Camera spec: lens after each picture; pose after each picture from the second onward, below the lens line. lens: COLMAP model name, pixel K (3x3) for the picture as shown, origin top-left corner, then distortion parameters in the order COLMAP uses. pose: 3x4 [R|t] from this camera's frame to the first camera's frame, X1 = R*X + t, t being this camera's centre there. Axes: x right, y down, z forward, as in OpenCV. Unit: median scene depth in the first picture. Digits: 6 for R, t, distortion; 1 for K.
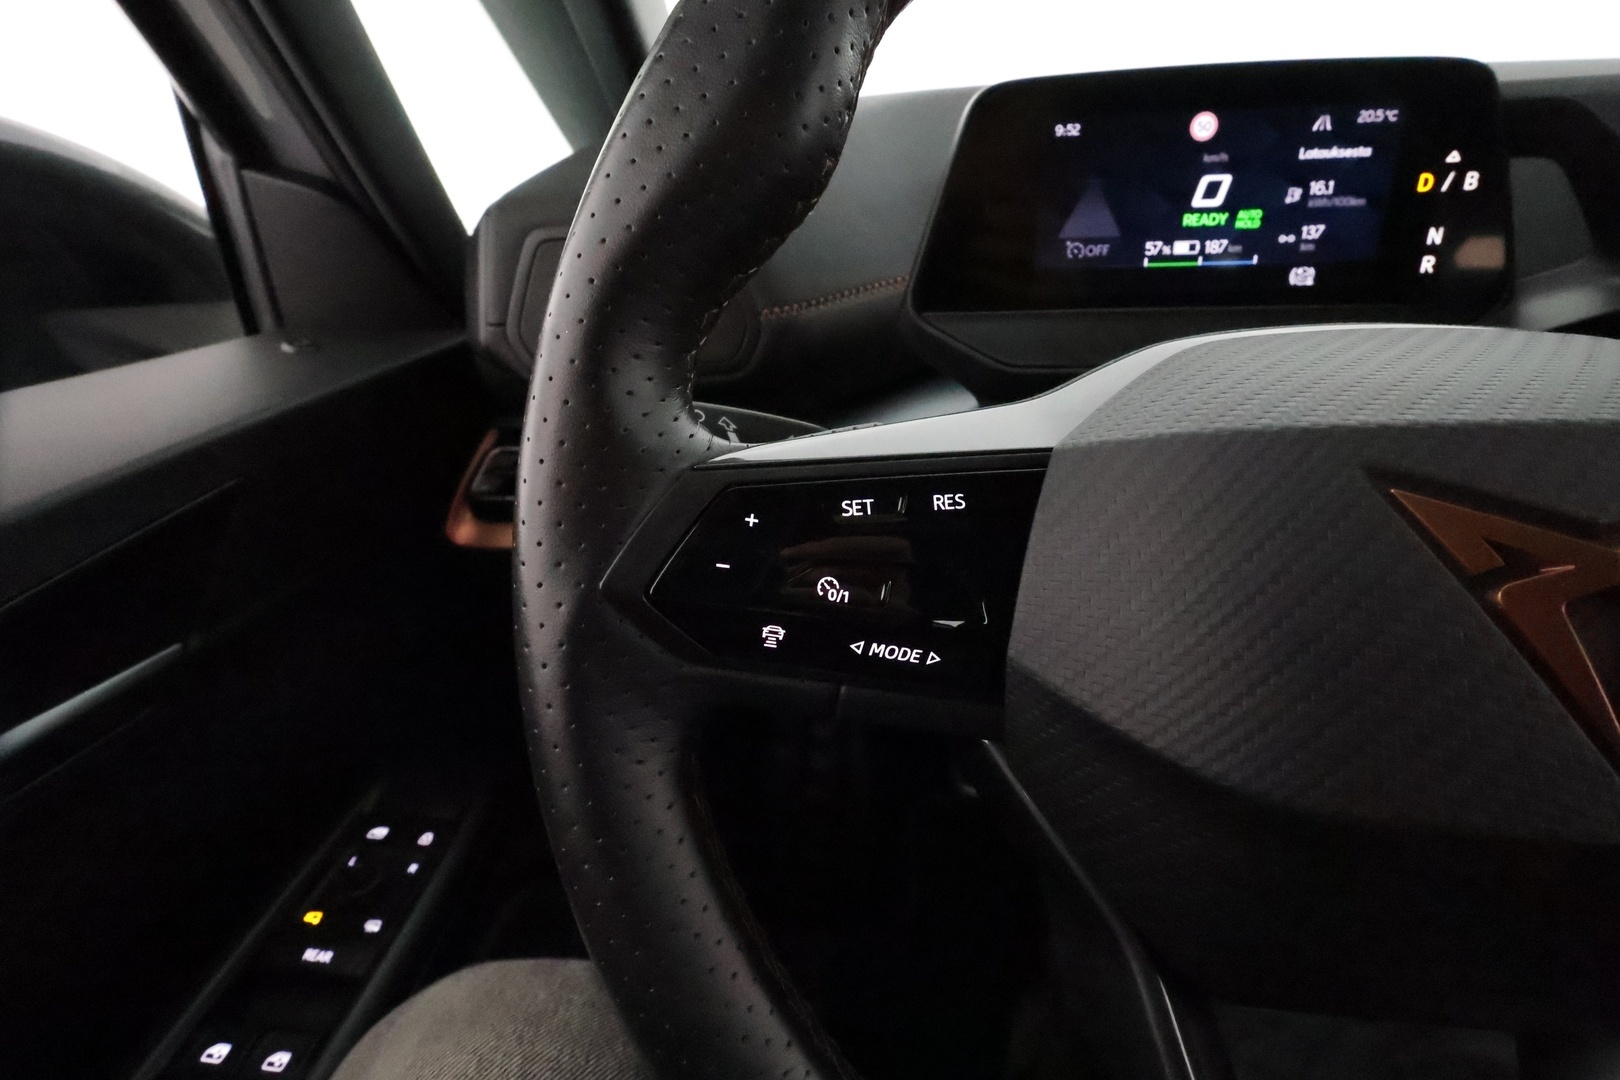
lens RADIAL K [[752.0, 0, 797.3], [0, 752.0, 554.3], [0, 0, 1]] dist [-0.026829, 0.008043]
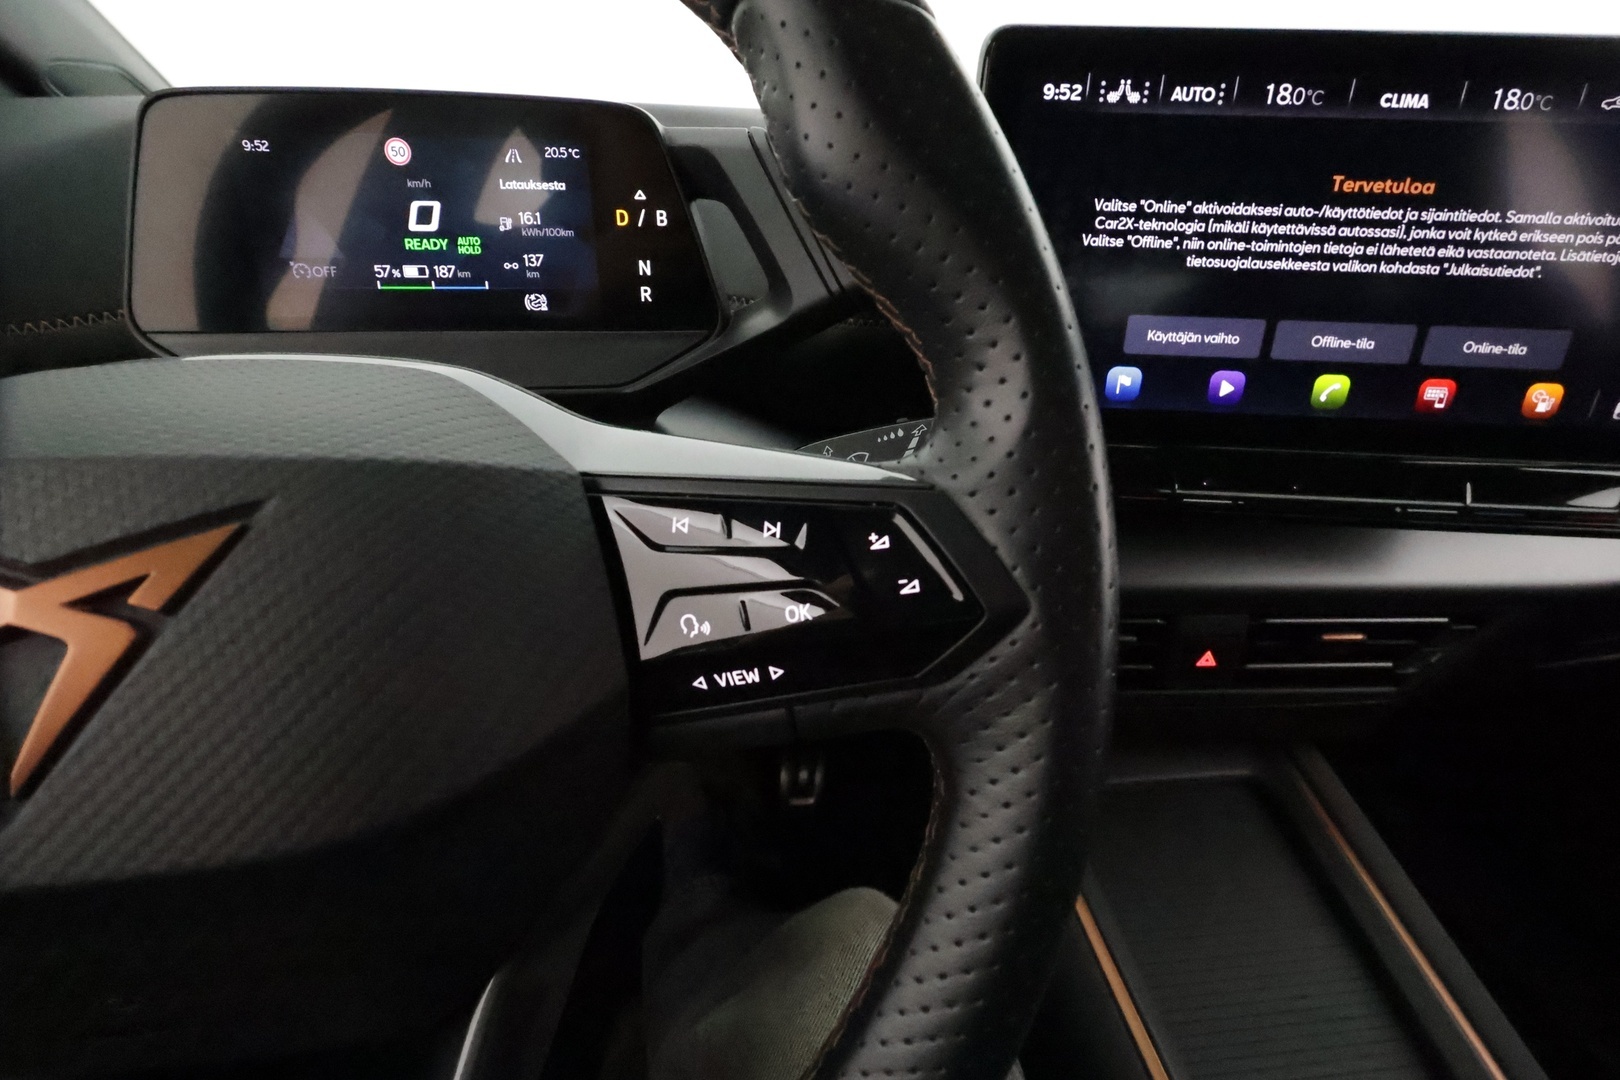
lens RADIAL K [[754.1, 0, 809.5], [0, 754.1, 548.9], [0, 0, 1]] dist [0.001649, 0.001011]
pose [[0.967810, -0.052873, 0.246066, 0.797277], [0.058038, 0.998219, -0.013781, 0.007411], [-0.244899, 0.027619, 0.969155, -0.112780]]
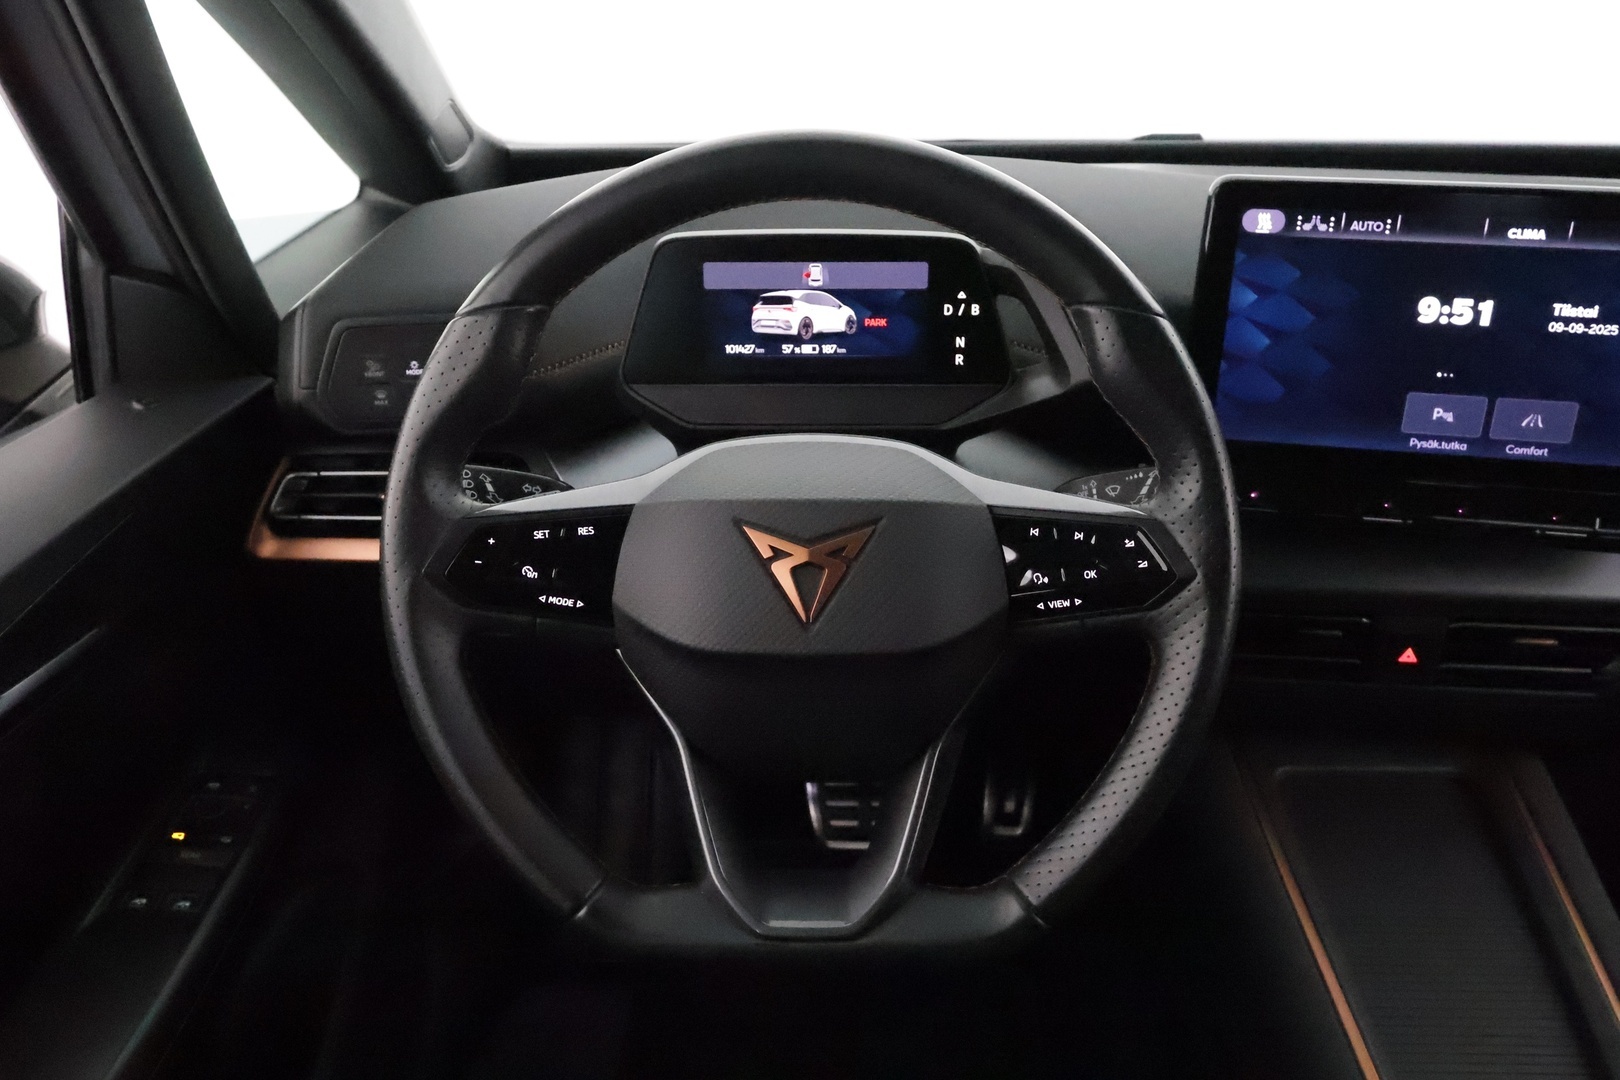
lens RADIAL K [[1283.1, 0, 813.6], [0, 1283.1, 554.1], [0, 0, 1]] dist [-0.009734, -0.001972]
pose [[0.991839, -0.017210, 0.126333, 0.220442], [0.018616, 0.999777, -0.009957, 0.026159], [-0.126134, 0.012228, 0.991938, -1.565932]]
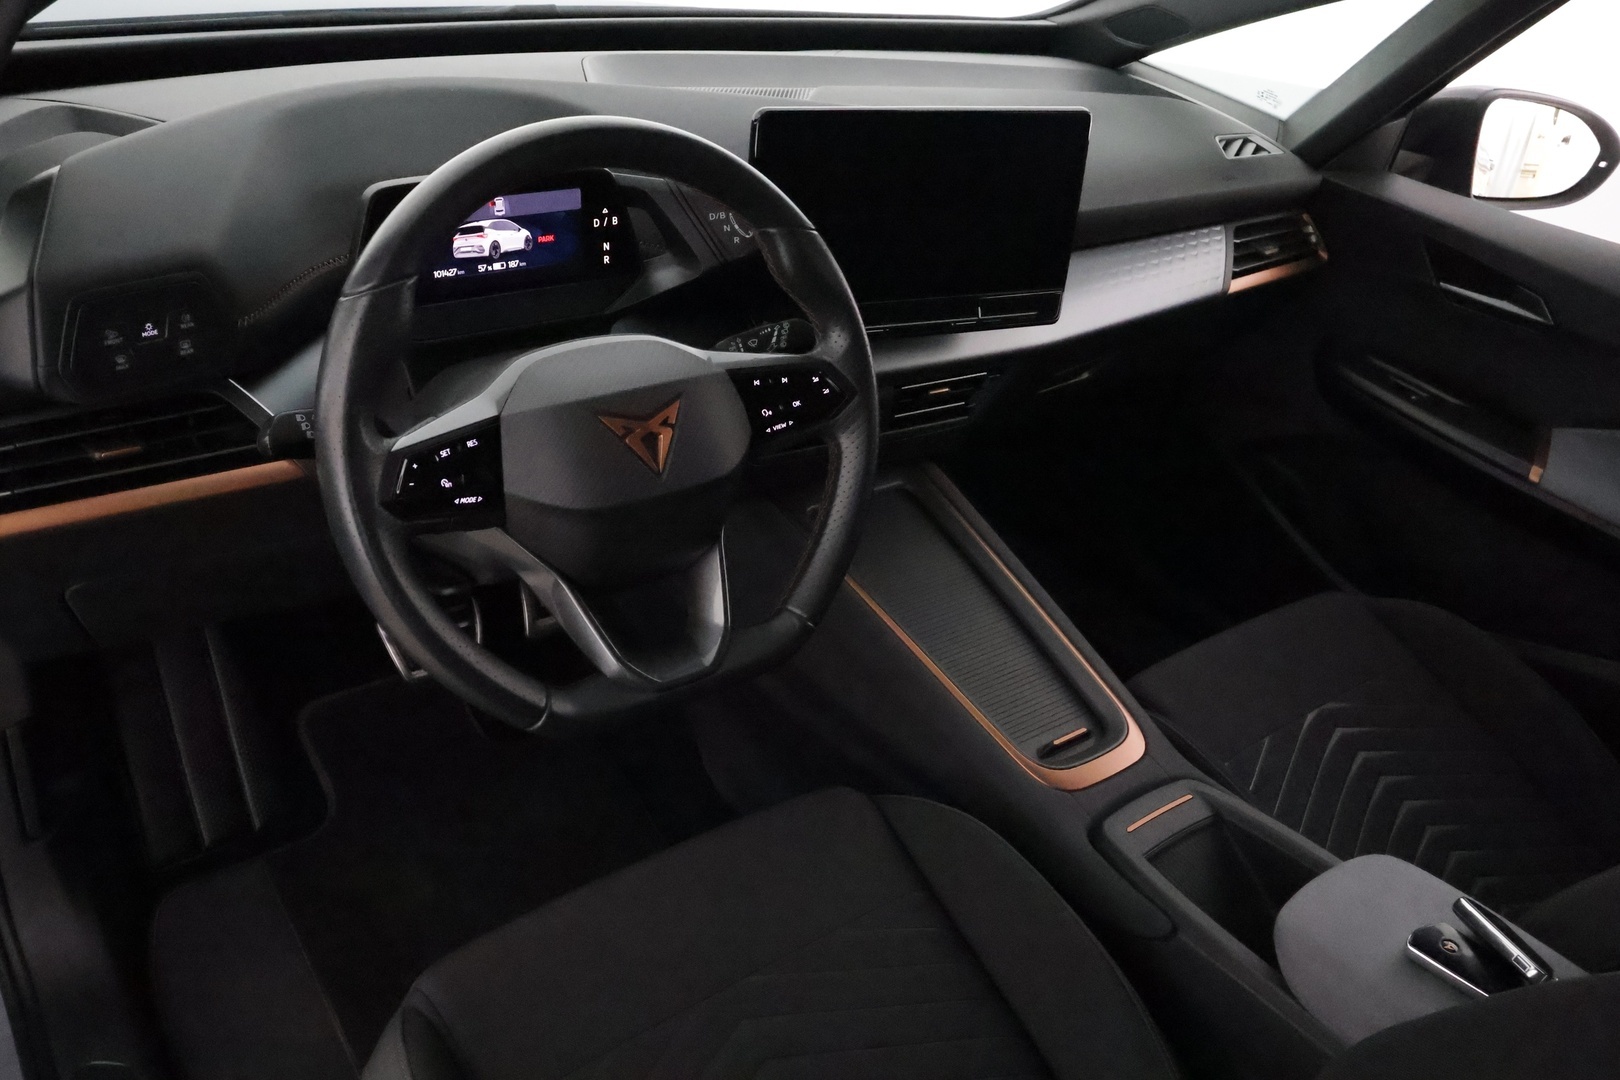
lens RADIAL K [[1283.1, 0, 813.6], [0, 1283.1, 554.1], [0, 0, 1]] dist [-0.009734, -0.001972]
pose [[0.712471, -0.276457, 0.644947, -1.201712], [0.180890, 0.960415, 0.211854, -0.261748], [-0.677985, -0.034275, 0.734276, -1.950092]]
